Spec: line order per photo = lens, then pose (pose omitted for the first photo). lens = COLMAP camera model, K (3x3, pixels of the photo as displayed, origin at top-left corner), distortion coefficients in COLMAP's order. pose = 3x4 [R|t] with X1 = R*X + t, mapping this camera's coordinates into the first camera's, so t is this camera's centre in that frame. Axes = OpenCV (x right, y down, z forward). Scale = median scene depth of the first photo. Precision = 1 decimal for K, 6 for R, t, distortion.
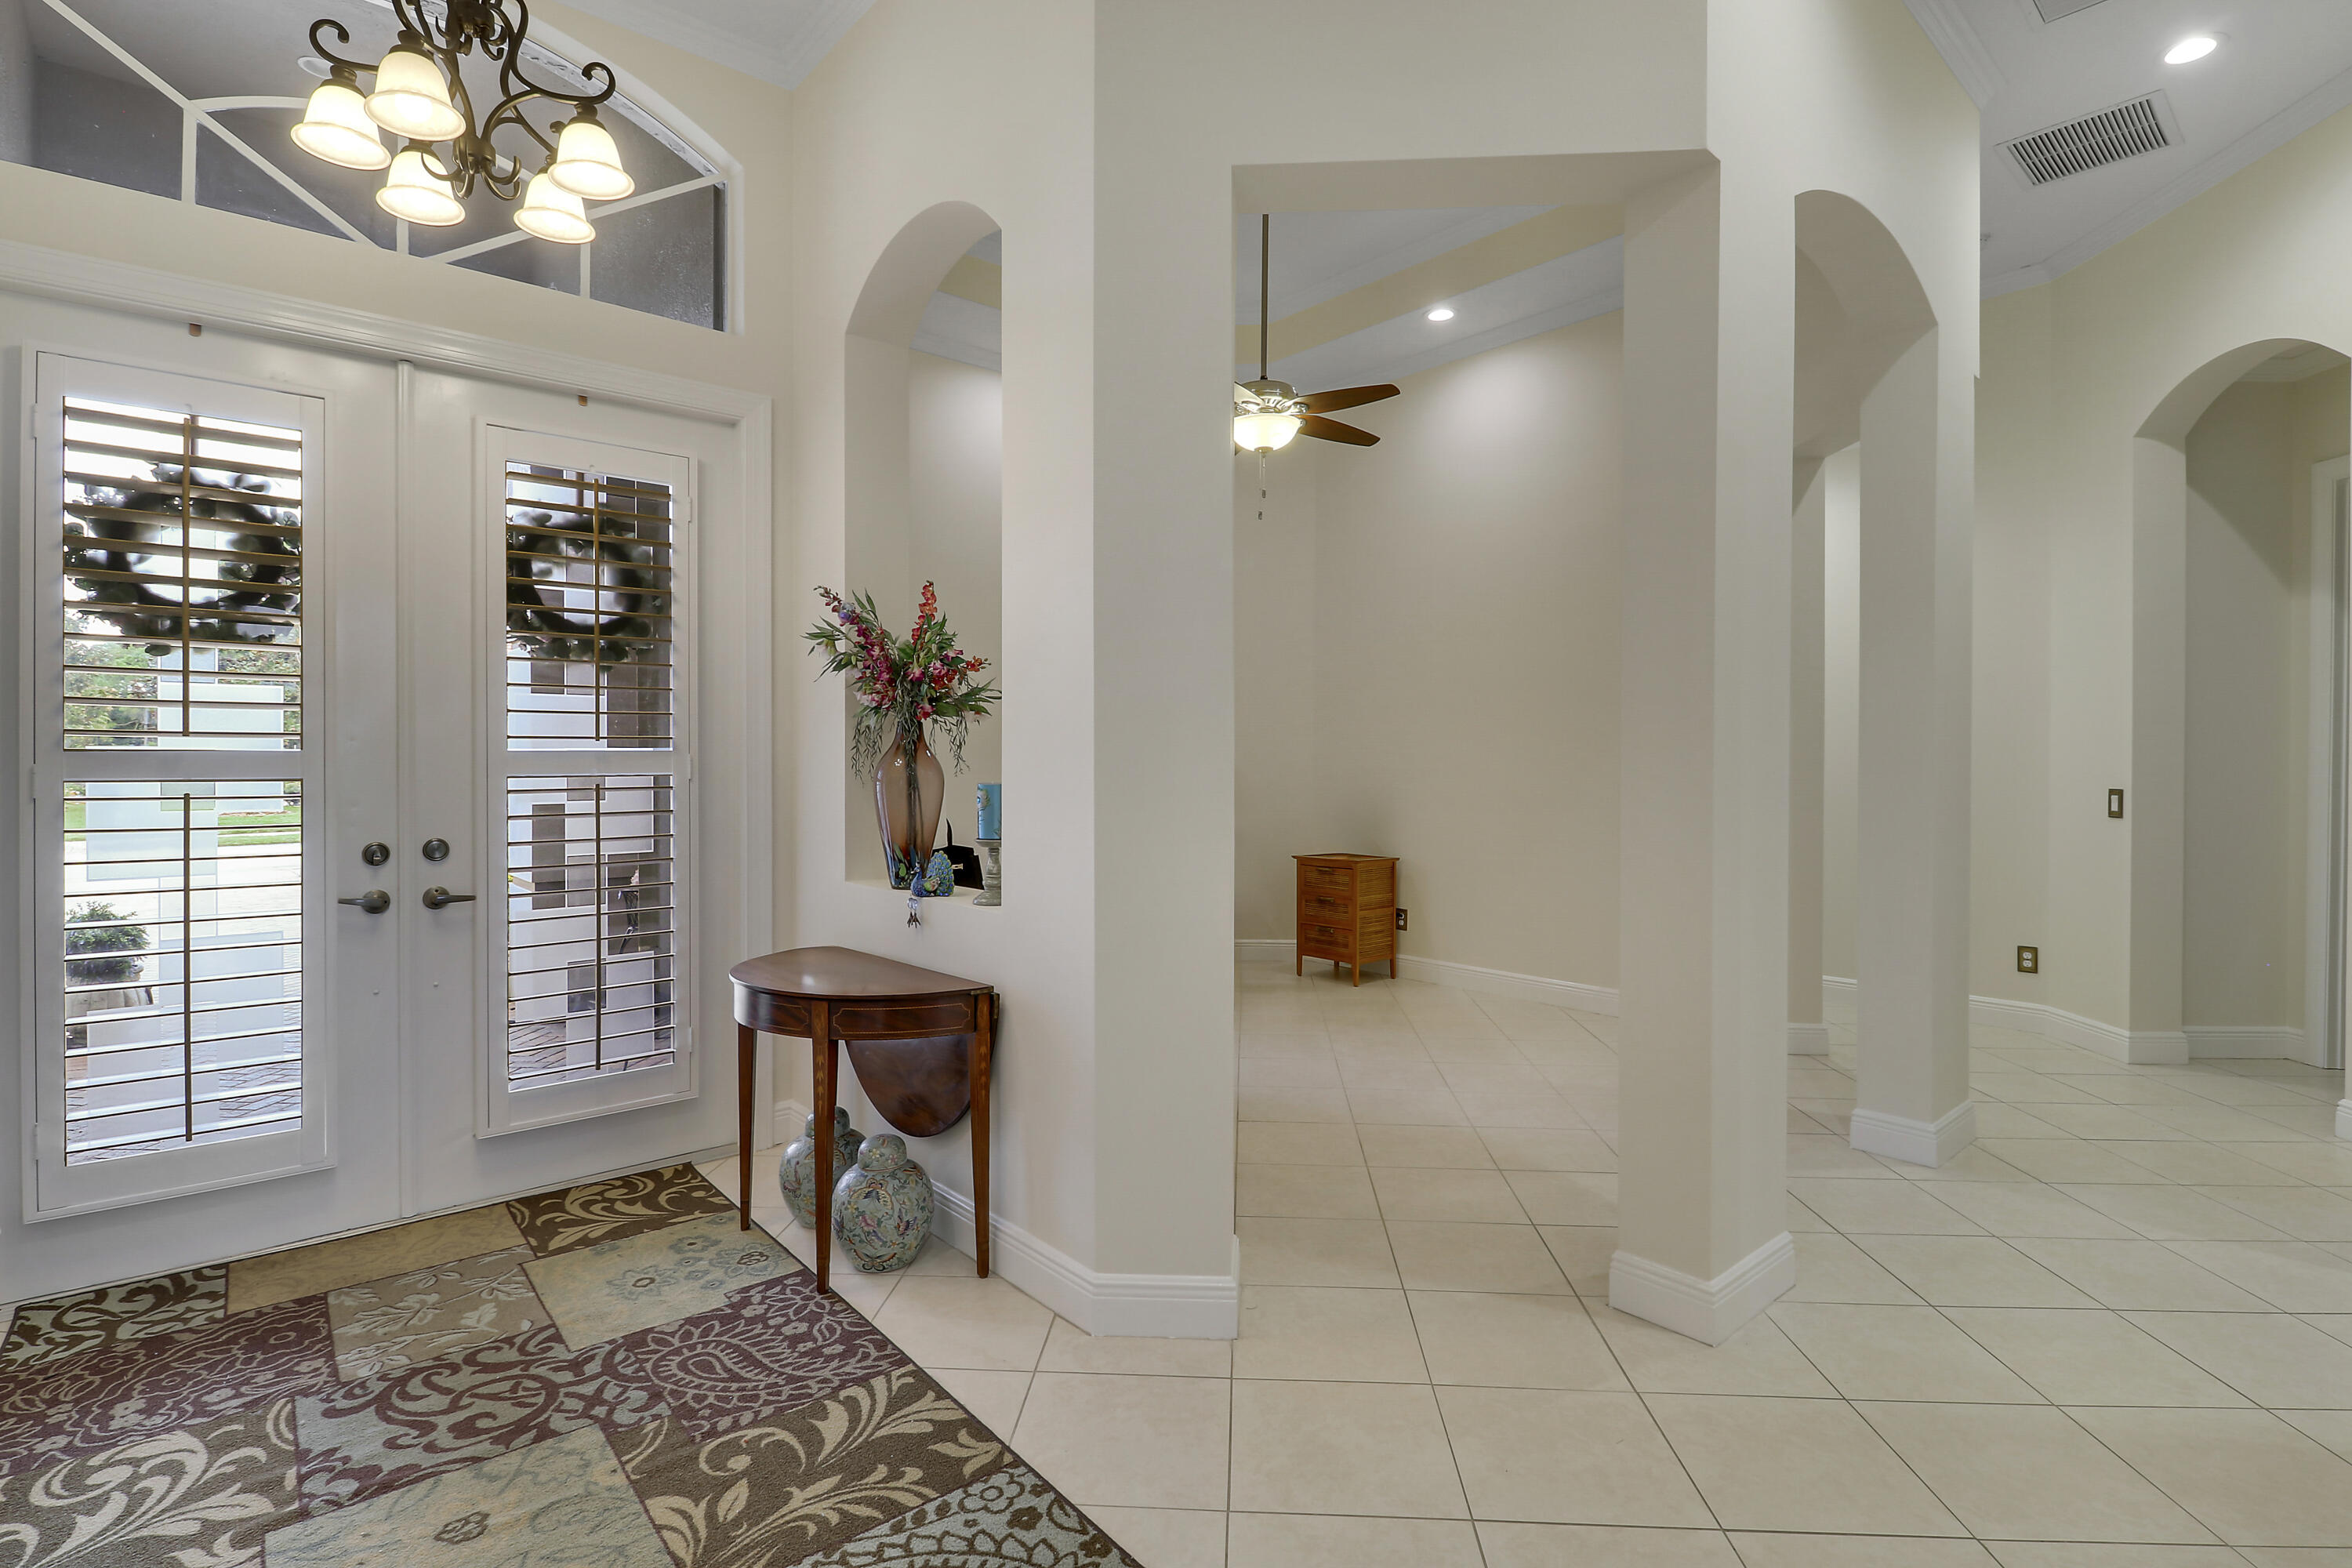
lens RADIAL K [[1100.8, 0, 1175.8], [0, 1100.8, 771.3], [0, 0, 1]] dist [-0.024479, -0.001654]
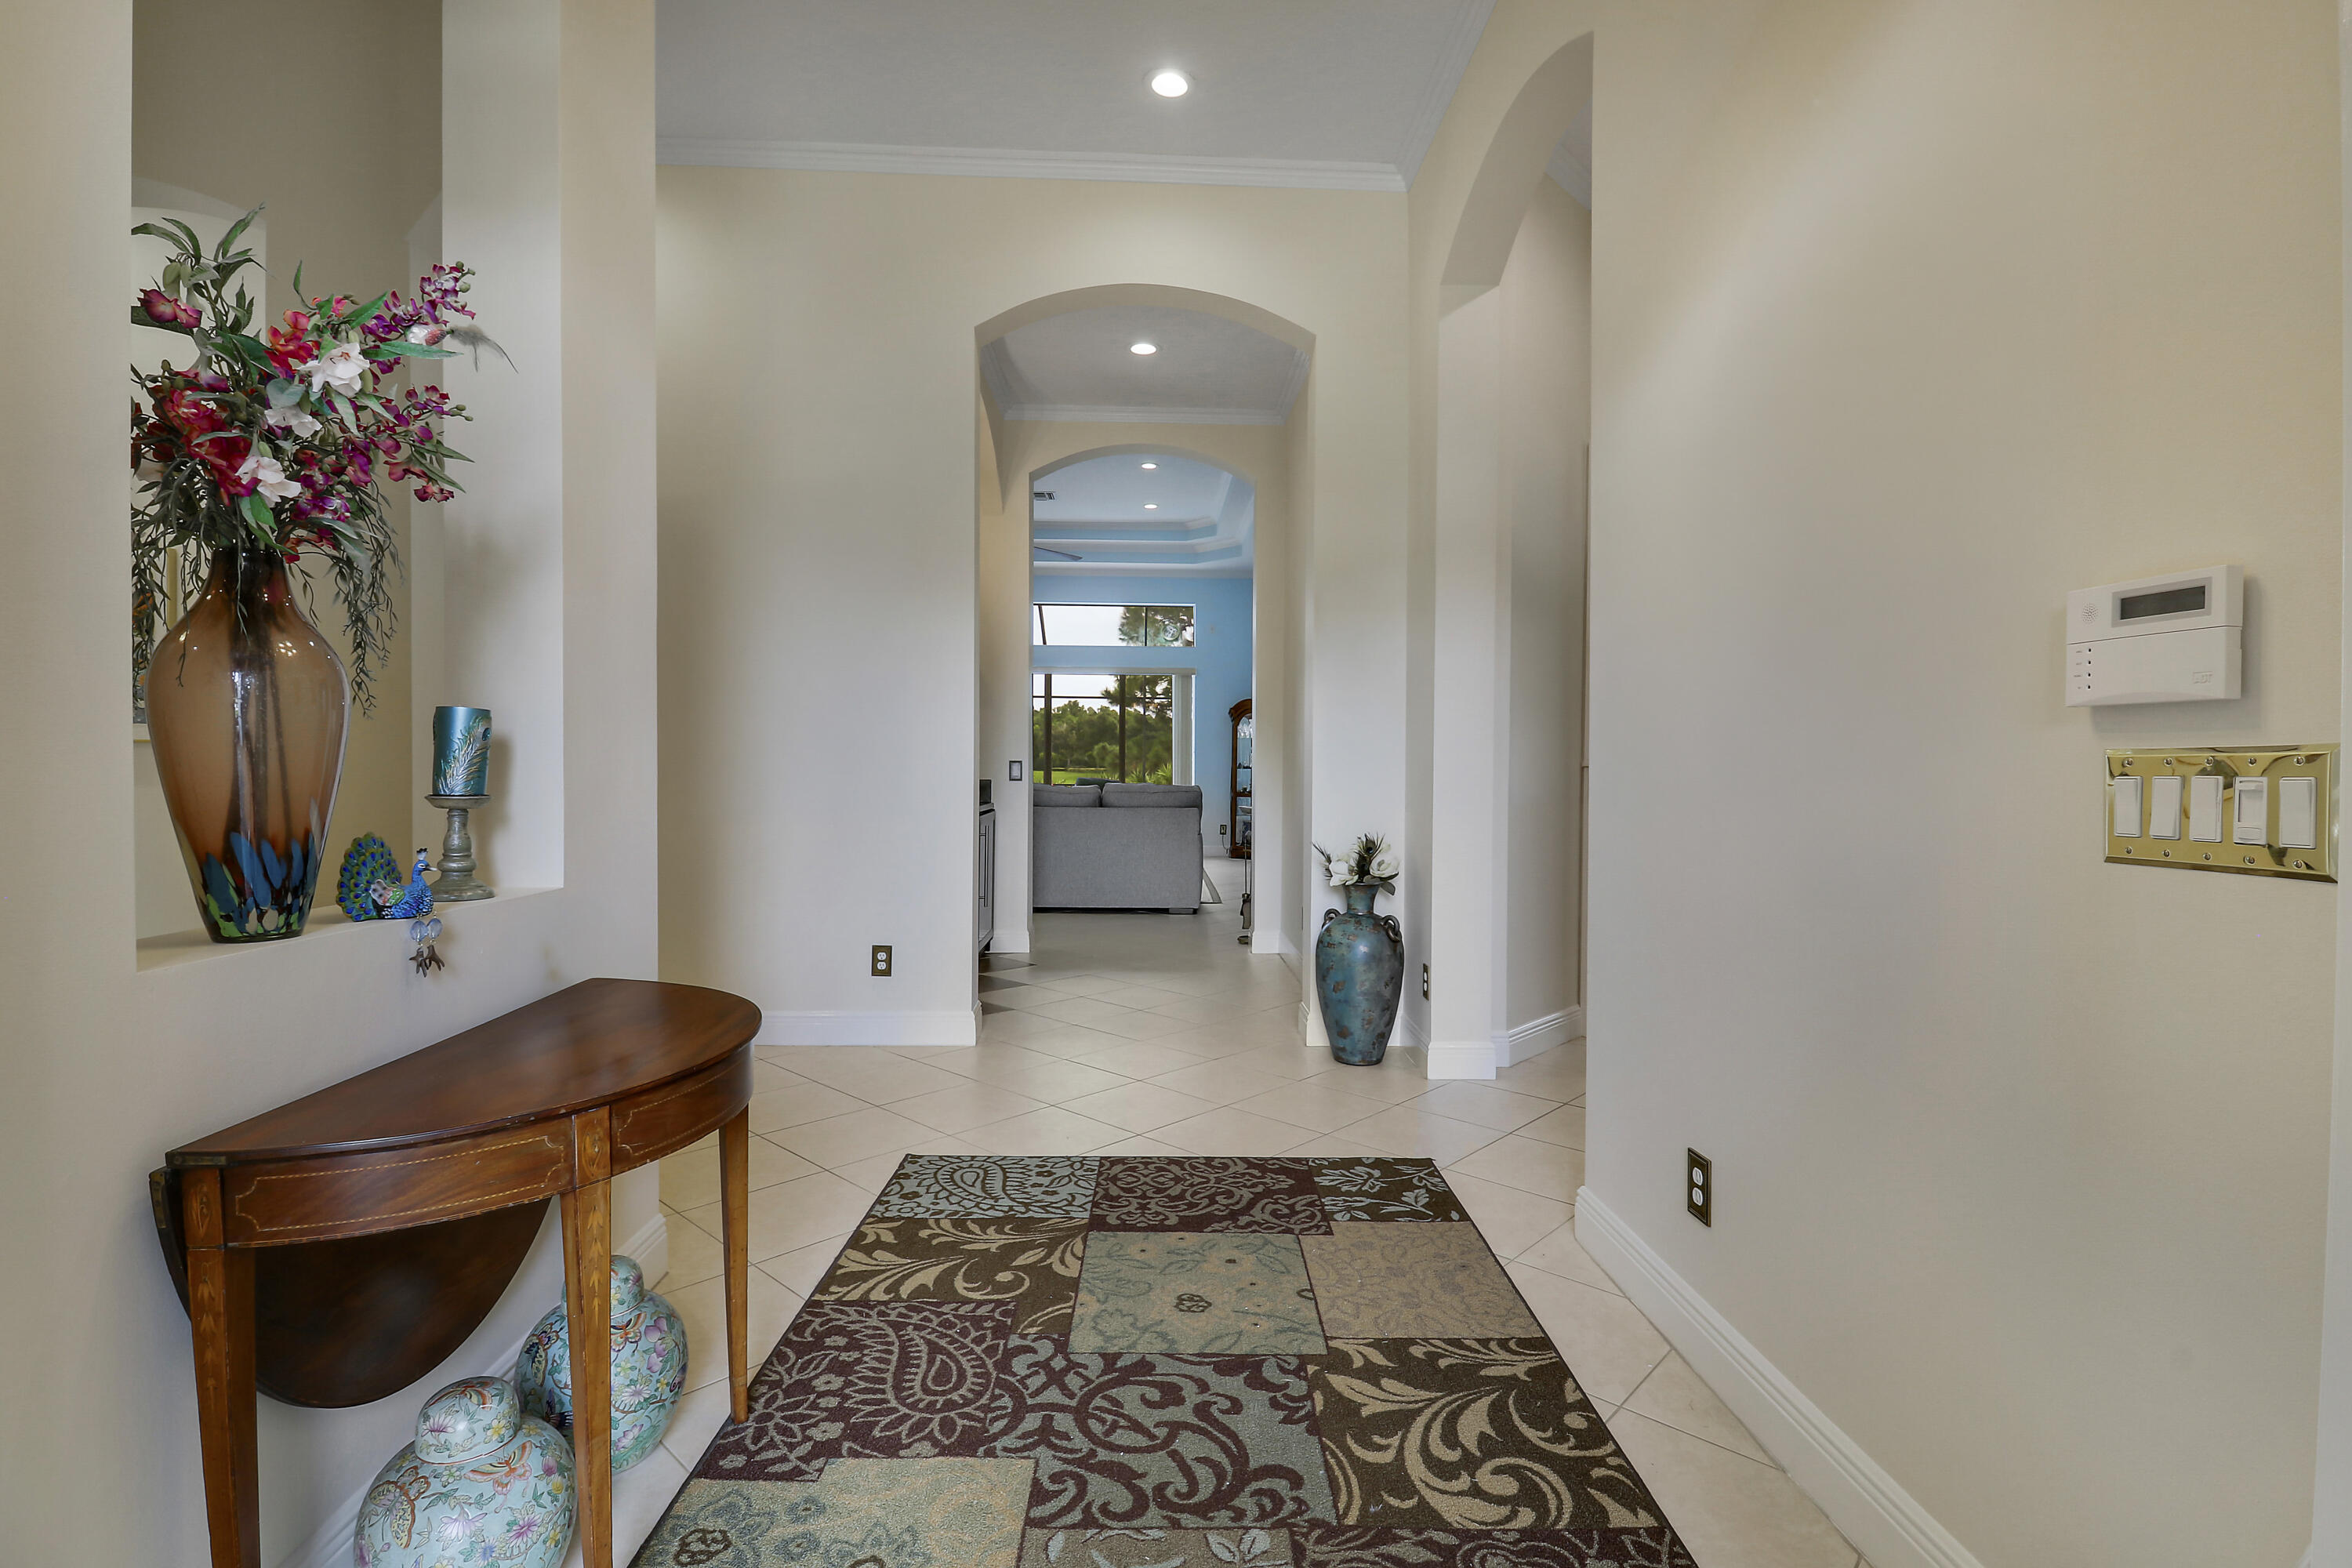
lens RADIAL K [[1100.8, 0, 1175.8], [0, 1100.8, 771.3], [0, 0, 1]] dist [-0.024479, -0.001654]
pose [[-0.764342, -0.009548, 0.644740, -1.240335], [0.001122, 0.999869, 0.016137, 0.040819], [-0.644810, 0.013057, -0.764231, 1.674127]]
